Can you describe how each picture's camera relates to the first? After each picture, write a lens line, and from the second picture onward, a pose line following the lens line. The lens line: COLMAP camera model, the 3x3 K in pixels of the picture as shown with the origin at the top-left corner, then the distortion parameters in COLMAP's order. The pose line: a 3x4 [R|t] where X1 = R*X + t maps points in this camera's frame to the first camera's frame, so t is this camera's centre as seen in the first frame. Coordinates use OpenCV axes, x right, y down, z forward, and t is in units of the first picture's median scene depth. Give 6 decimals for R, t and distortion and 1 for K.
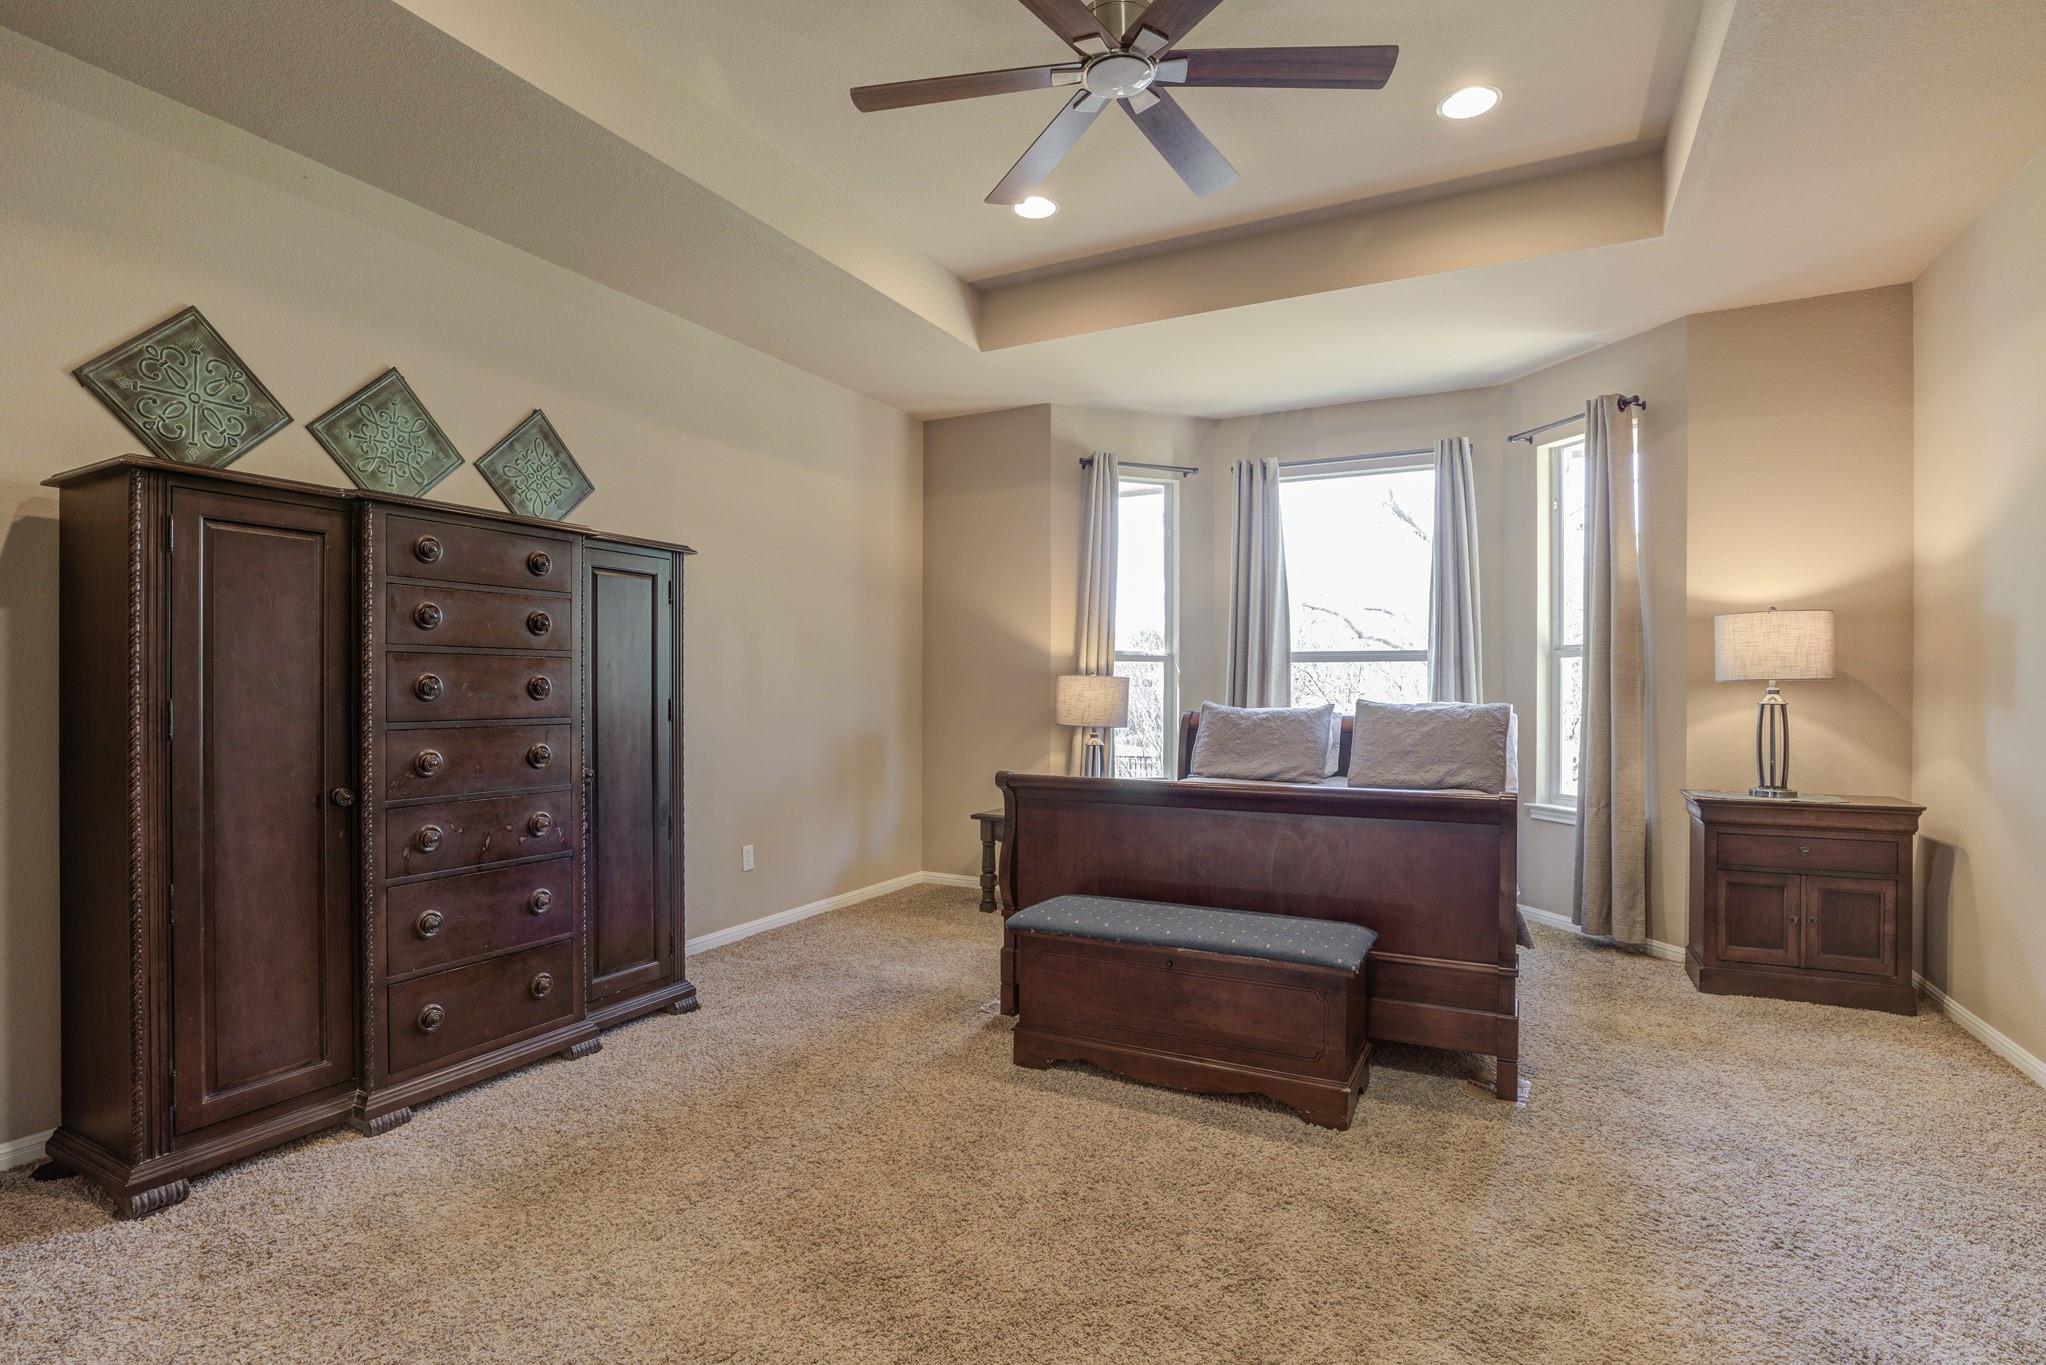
lens RADIAL K [[978.4, 0, 1019.8], [0, 978.4, 689.2], [0, 0, 1]] dist [-0.047765, 0.018327]
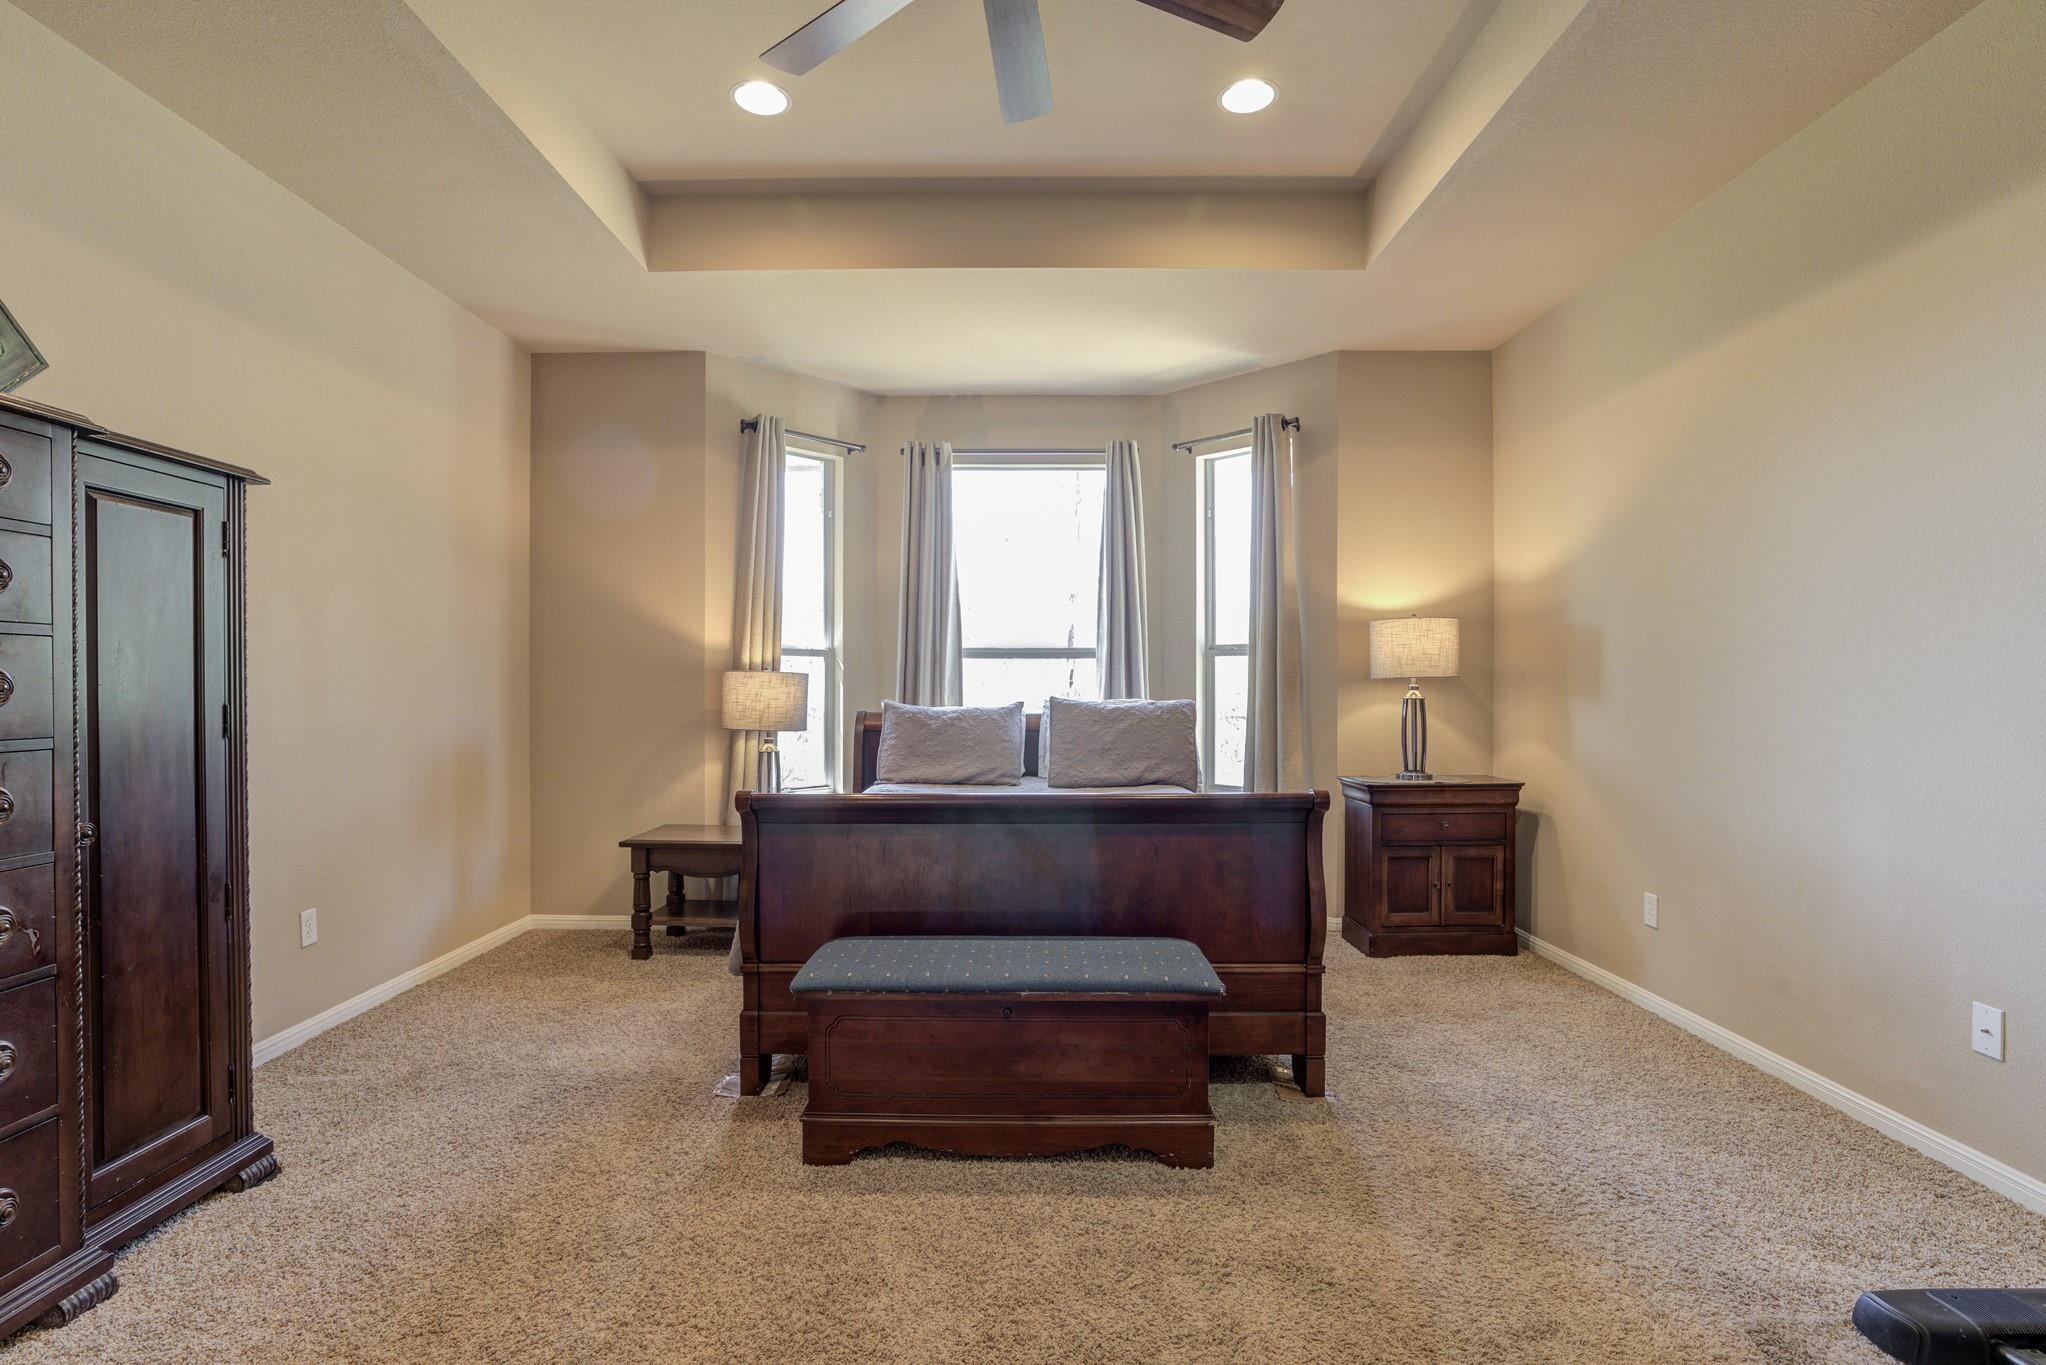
lens RADIAL K [[978.4, 0, 1019.8], [0, 978.4, 689.2], [0, 0, 1]] dist [-0.047765, 0.018327]
pose [[0.890149, -0.003615, 0.455655, -0.164644], [0.002250, 0.999991, 0.003538, -0.000970], [-0.455664, -0.002124, 0.890149, 0.179076]]
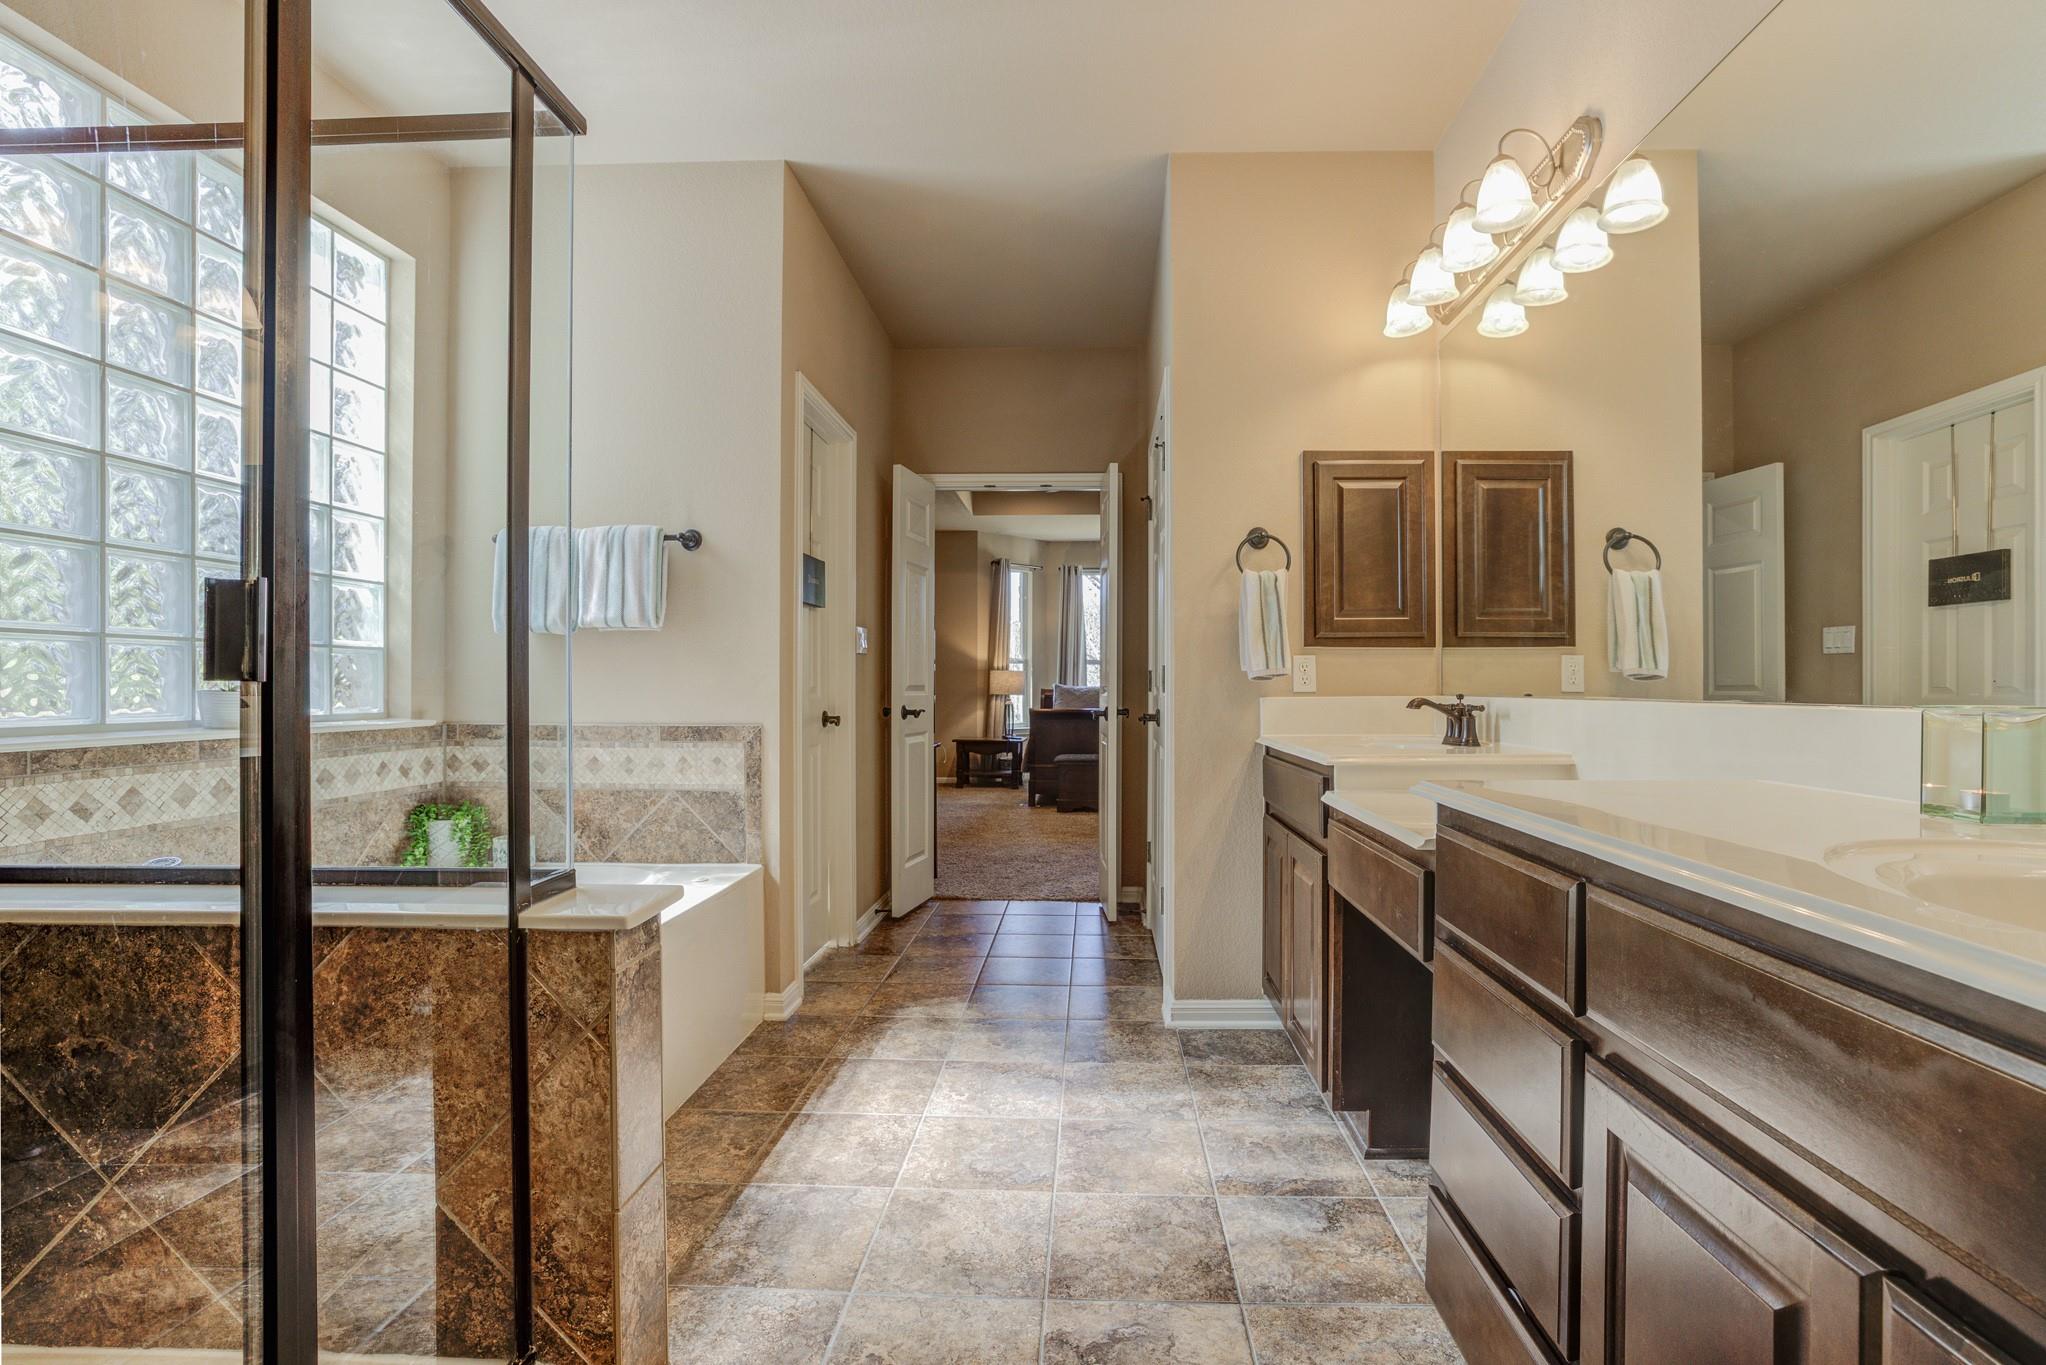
lens RADIAL K [[857.4, 0, 1066.6], [0, 857.4, 687.4], [0, 0, 1]] dist [-0.042880, 0.016829]
pose [[0.899831, -0.002005, 0.436233, -0.827900], [0.002164, 0.999998, 0.000133, 0.029873], [-0.436232, 0.000824, 0.899834, -0.922692]]
